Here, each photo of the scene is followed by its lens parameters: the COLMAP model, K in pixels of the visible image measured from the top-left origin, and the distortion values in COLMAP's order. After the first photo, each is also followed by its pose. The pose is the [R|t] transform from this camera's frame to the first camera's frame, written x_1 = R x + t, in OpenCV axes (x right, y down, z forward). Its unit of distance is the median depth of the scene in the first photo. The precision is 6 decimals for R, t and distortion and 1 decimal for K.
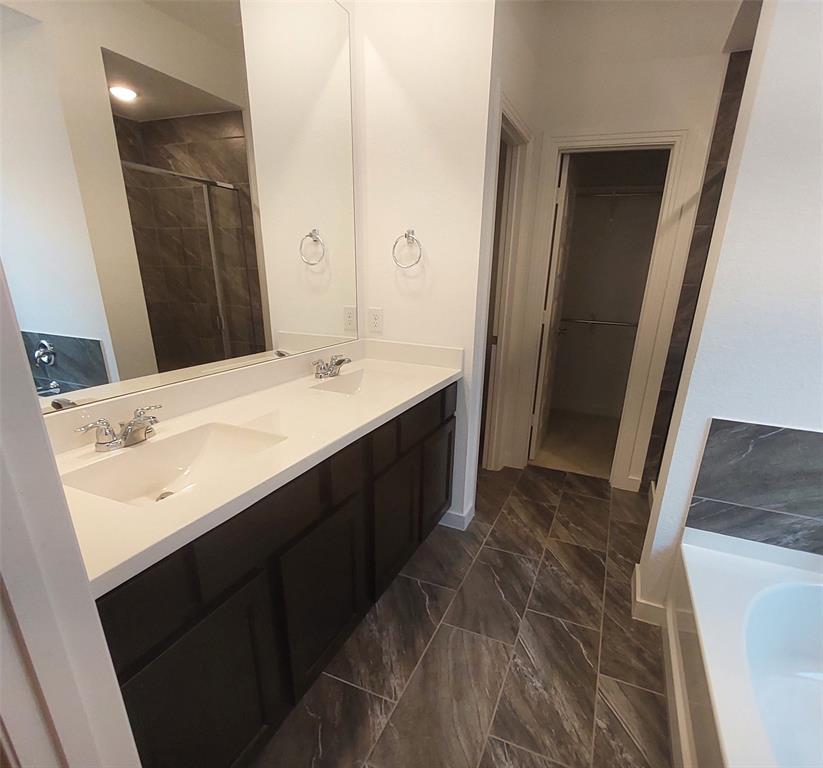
lens RADIAL K [[451.4, 0, 435.4], [0, 451.4, 430.0], [0, 0, 1]] dist [-0.005545, 0.000444]
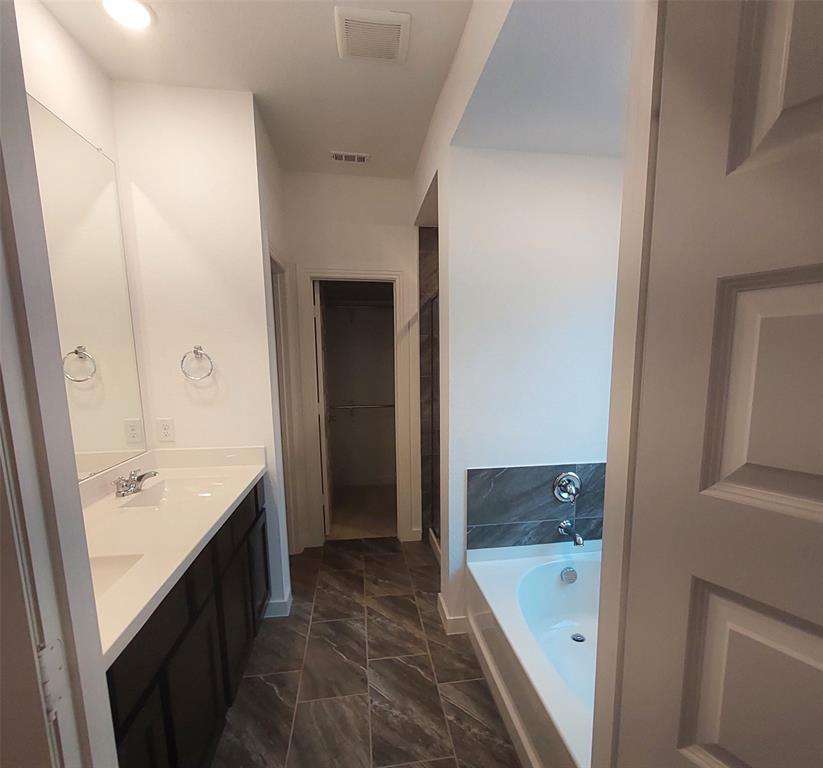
lens RADIAL K [[451.4, 0, 435.4], [0, 451.4, 430.0], [0, 0, 1]] dist [-0.005545, 0.000444]
pose [[0.846877, -0.120122, 0.518045, -0.164988], [0.209752, 0.970629, -0.117827, 0.000579], [-0.488676, 0.208446, 0.847199, -0.165470]]
